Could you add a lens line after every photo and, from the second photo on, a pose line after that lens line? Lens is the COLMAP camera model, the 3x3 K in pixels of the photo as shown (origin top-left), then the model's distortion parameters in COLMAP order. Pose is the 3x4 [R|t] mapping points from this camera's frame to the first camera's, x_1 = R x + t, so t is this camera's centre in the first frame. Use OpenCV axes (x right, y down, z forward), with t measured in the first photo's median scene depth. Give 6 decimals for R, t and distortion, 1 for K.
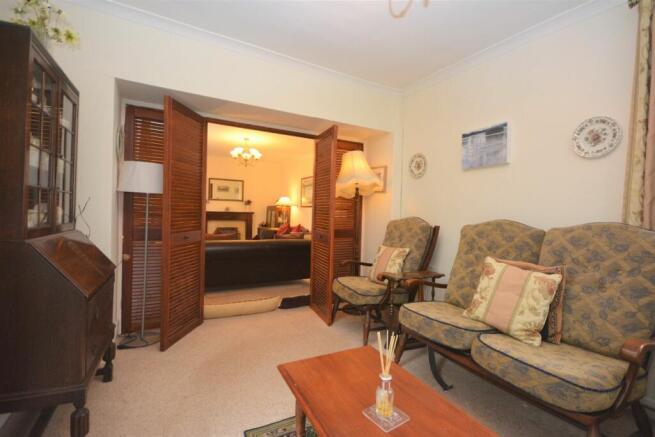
lens RADIAL K [[287.8, 0, 328.7], [0, 287.8, 218.9], [0, 0, 1]] dist [-0.010182, -0.000793]
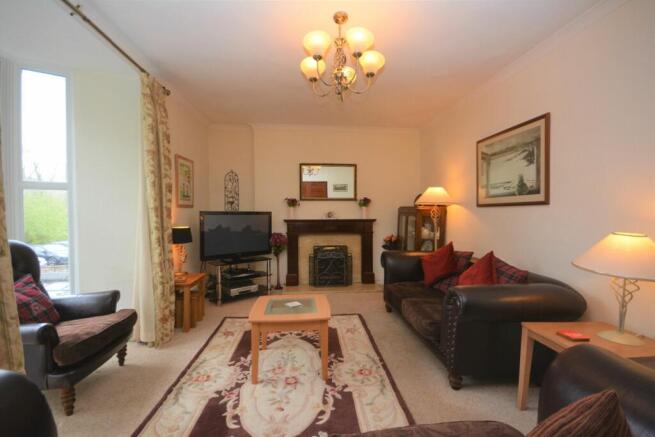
lens RADIAL K [[287.8, 0, 328.7], [0, 287.8, 218.9], [0, 0, 1]] dist [-0.010182, -0.000793]
pose [[0.906541, -0.021340, -0.421578, -0.107563], [0.019249, 0.999772, -0.009216, -0.020281], [0.421679, 0.000240, 0.906745, 0.461344]]
